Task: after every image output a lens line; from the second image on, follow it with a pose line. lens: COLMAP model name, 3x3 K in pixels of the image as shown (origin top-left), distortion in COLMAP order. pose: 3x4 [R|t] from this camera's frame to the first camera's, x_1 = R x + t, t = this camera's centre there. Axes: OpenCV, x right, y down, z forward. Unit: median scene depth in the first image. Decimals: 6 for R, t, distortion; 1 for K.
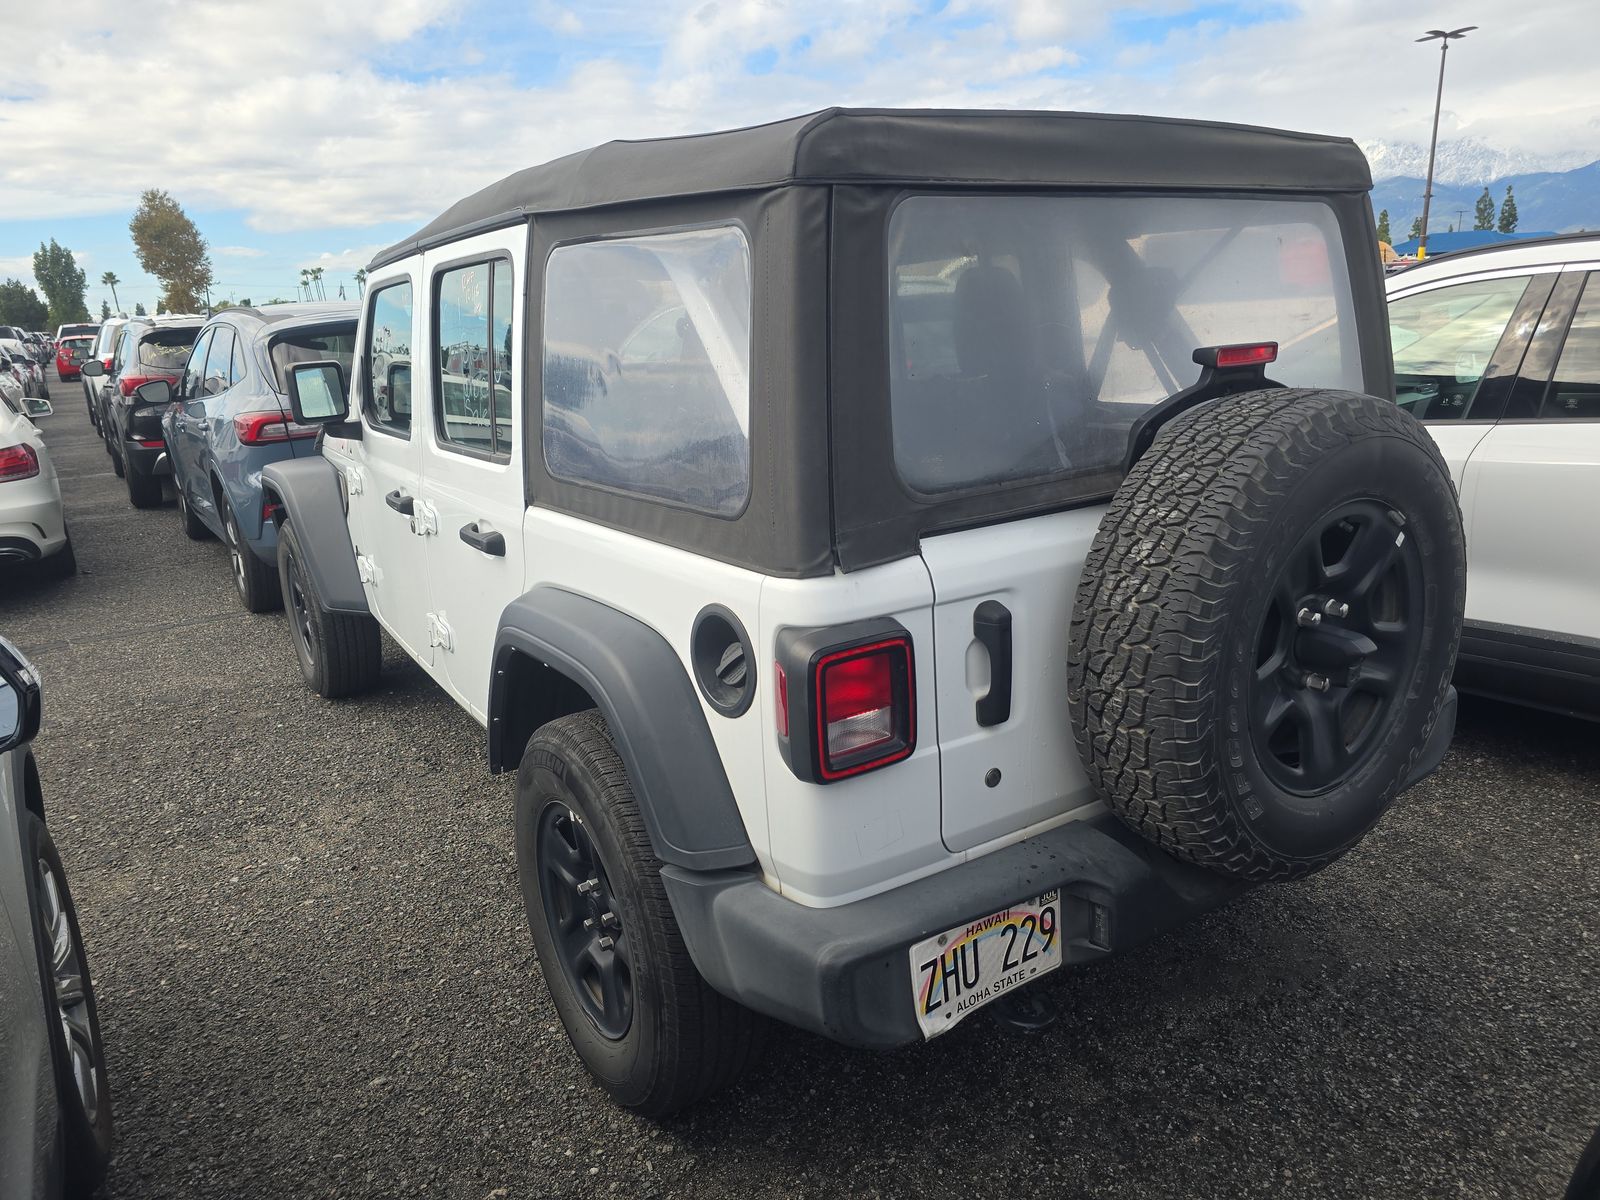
lens RADIAL K [[1098.5, 0, 797.3], [0, 1098.5, 633.9], [0, 0, 1]] dist [0.058415, -0.064942]
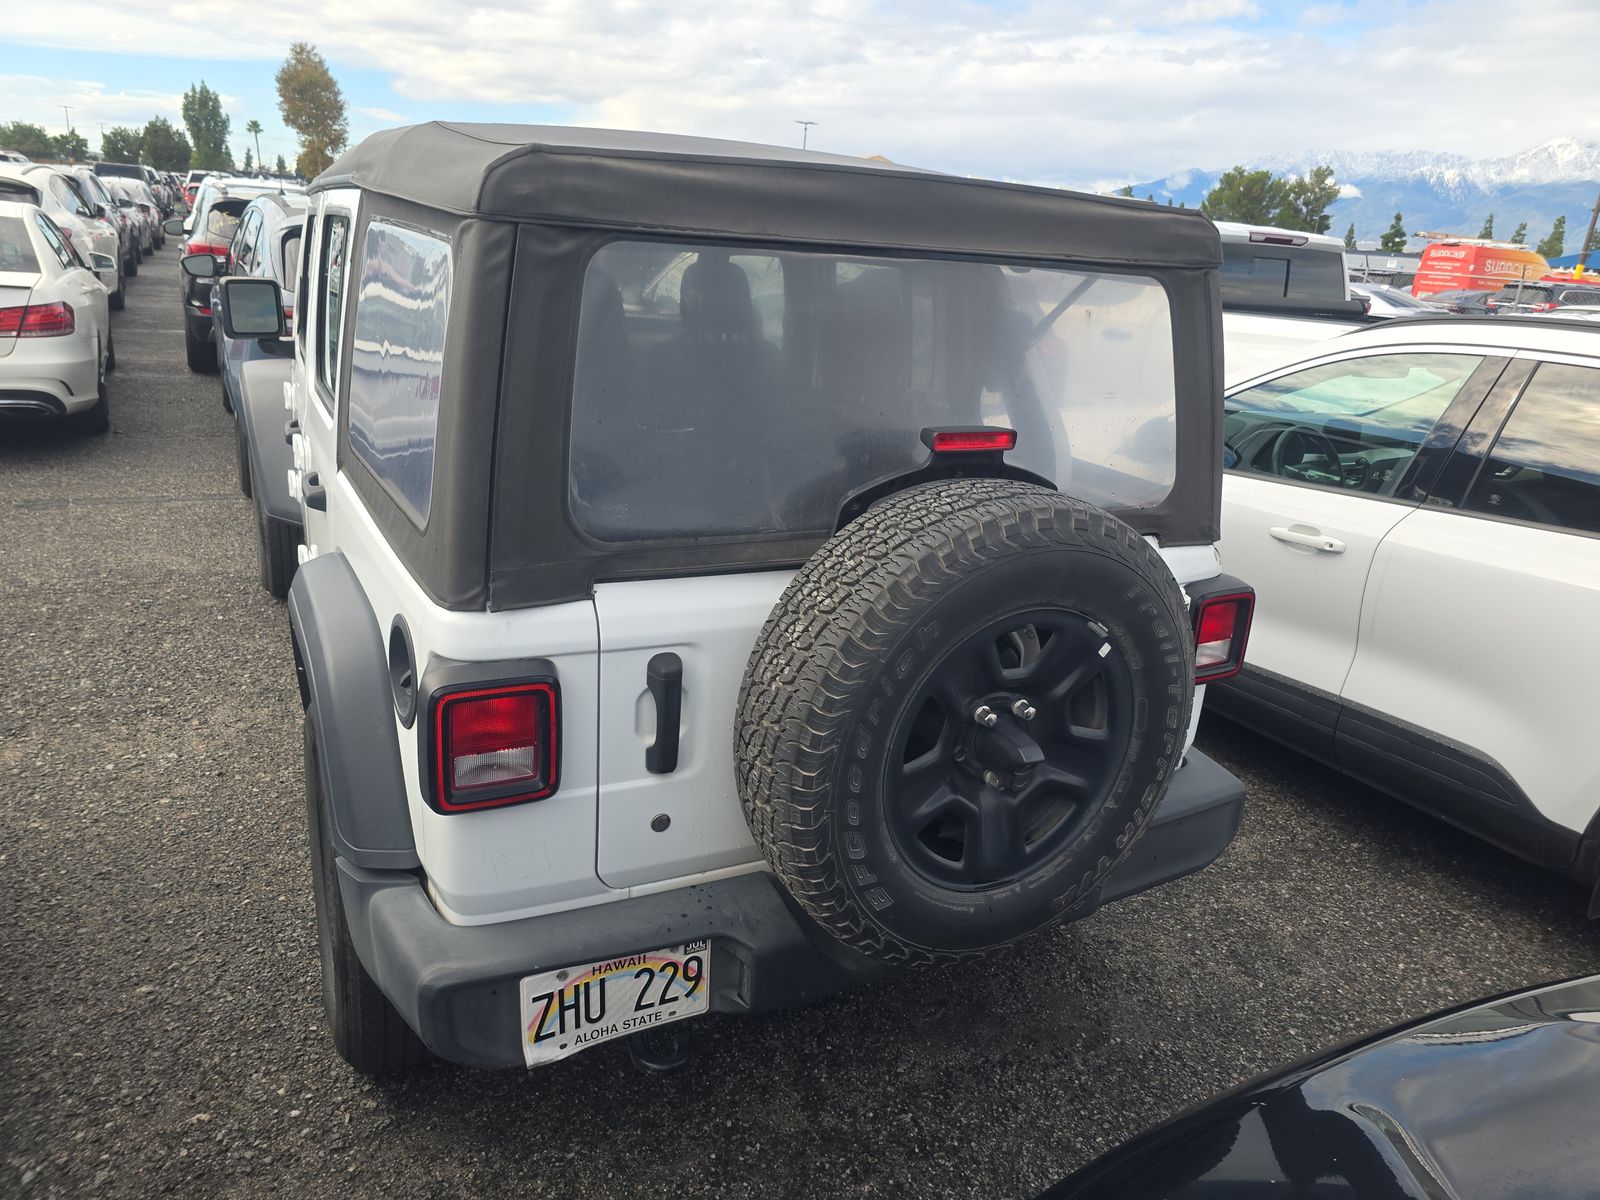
lens RADIAL K [[1098.5, 0, 797.3], [0, 1098.5, 633.9], [0, 0, 1]] dist [0.058415, -0.064942]
pose [[0.986143, 0.150756, -0.069249, 0.332728], [-0.146060, 0.986900, 0.068513, -0.123454], [0.078671, -0.057449, 0.995244, 0.013370]]
